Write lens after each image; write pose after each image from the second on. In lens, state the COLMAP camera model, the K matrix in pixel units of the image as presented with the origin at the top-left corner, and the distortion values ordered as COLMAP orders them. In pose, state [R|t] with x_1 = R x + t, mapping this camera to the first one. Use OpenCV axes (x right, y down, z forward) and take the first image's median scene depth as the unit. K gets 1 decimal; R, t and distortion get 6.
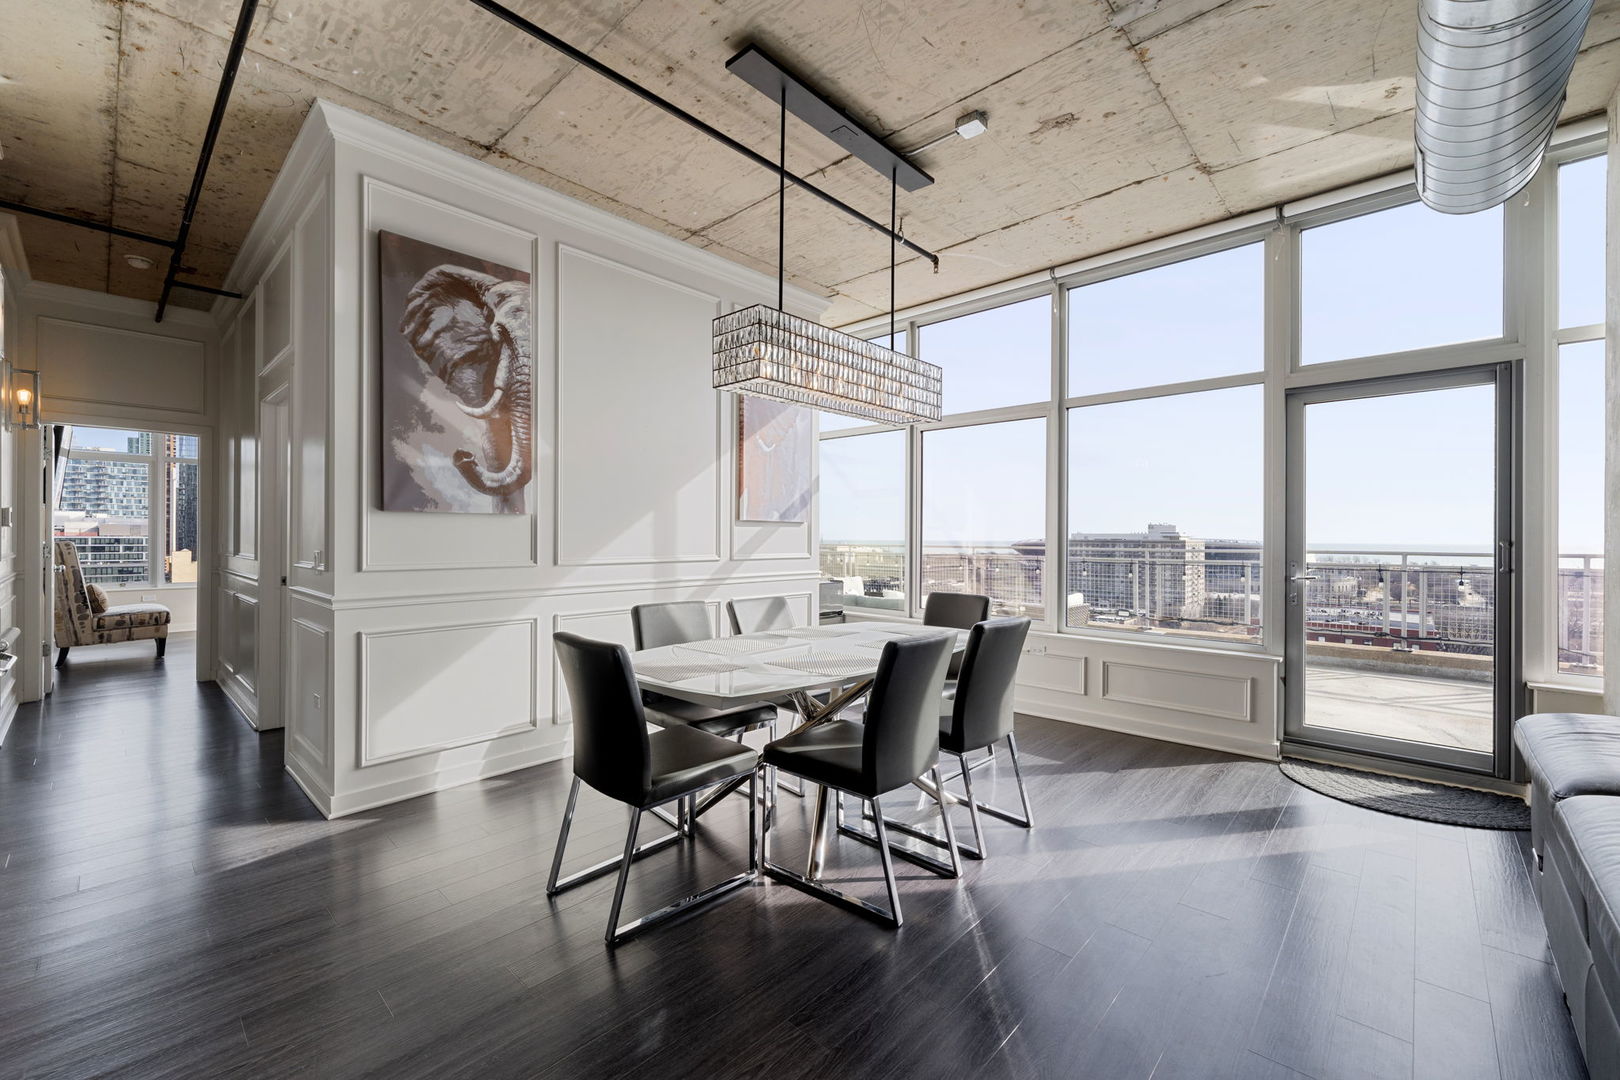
lens RADIAL K [[654.4, 0, 802.6], [0, 654.4, 534.7], [0, 0, 1]] dist [0.000154, -0.000333]
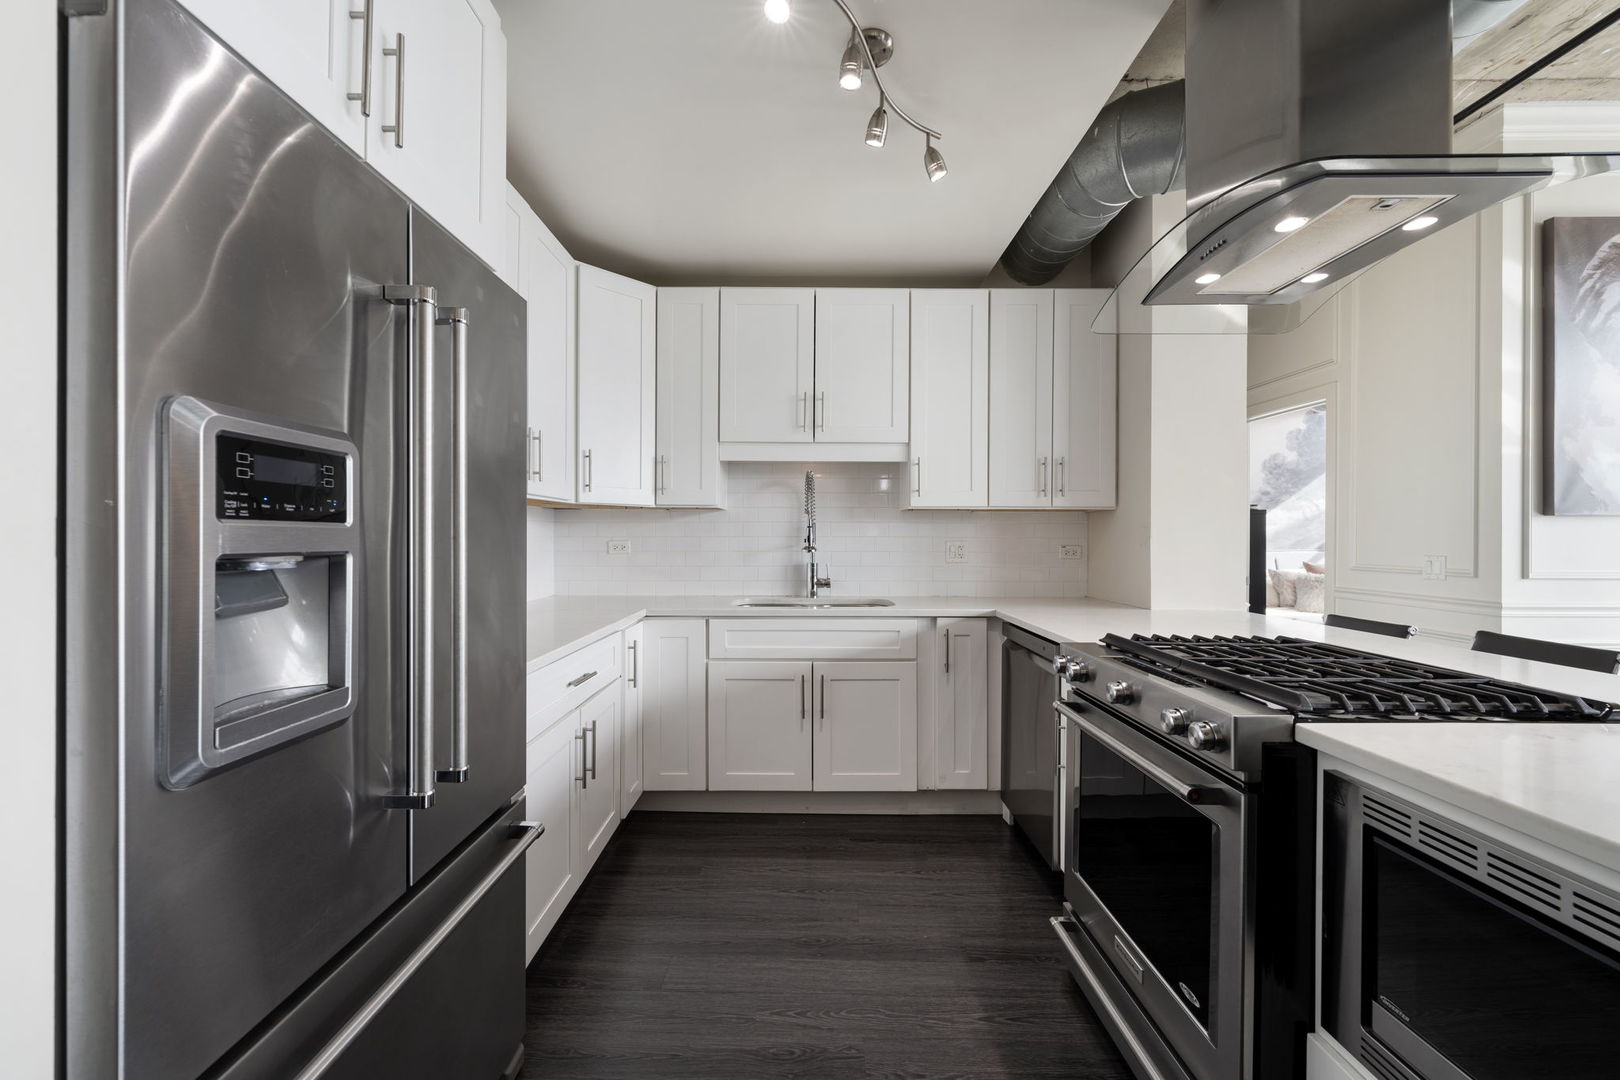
lens RADIAL K [[654.4, 0, 802.6], [0, 654.4, 534.7], [0, 0, 1]] dist [0.000154, -0.000333]
pose [[0.670909, -0.003686, -0.741530, -0.606491], [0.001616, 0.999993, -0.003508, -0.005591], [0.741538, 0.001155, 0.670910, -0.395149]]
